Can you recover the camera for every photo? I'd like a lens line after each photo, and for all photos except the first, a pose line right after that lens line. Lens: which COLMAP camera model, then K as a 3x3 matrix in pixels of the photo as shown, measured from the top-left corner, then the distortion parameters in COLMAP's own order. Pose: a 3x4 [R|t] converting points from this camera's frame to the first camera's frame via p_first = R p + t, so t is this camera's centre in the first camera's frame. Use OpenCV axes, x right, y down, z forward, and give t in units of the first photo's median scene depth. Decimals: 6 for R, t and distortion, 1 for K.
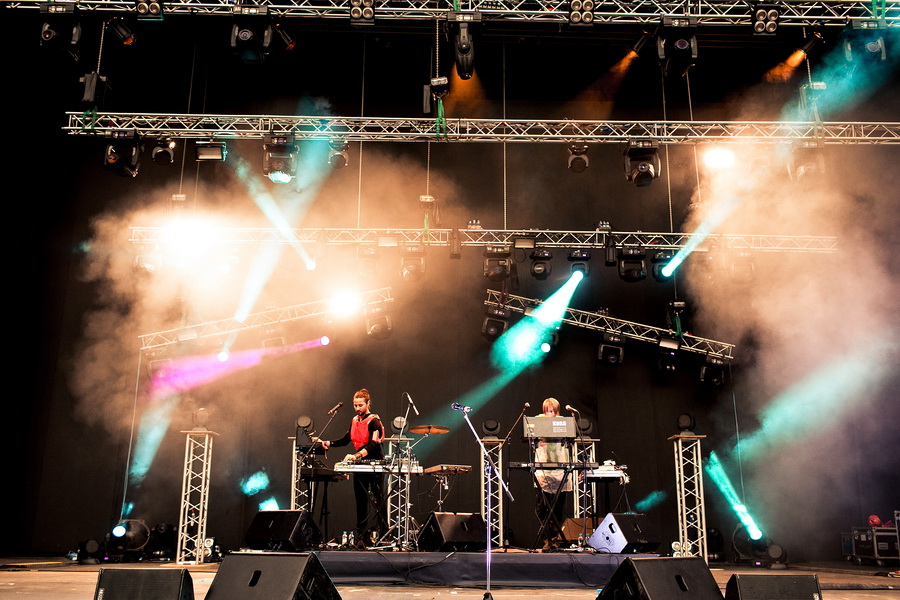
lens RADIAL K [[919.2, 0, 450.9], [0, 919.2, 298.0], [0, 0, 1]] dist [0.001781, 0.000000]
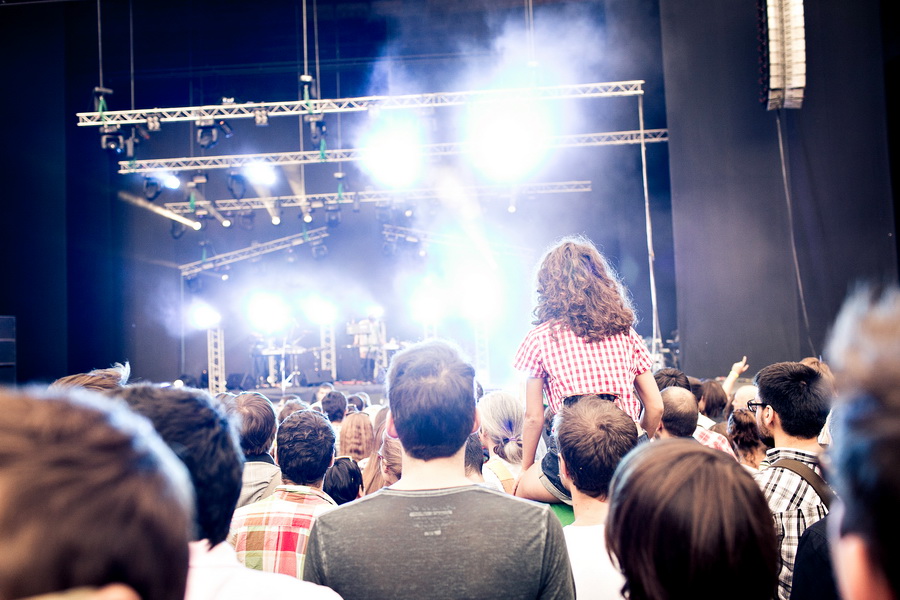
lens RADIAL K [[872.4, 0, 451.9], [0, 872.4, 299.7], [0, 0, 1]] dist [0.002733, 0.000000]
pose [[0.995965, -0.058430, -0.068117, 0.340729], [0.070359, 0.979549, 0.188505, -0.215013], [0.055709, -0.192537, 0.979707, -0.712454]]
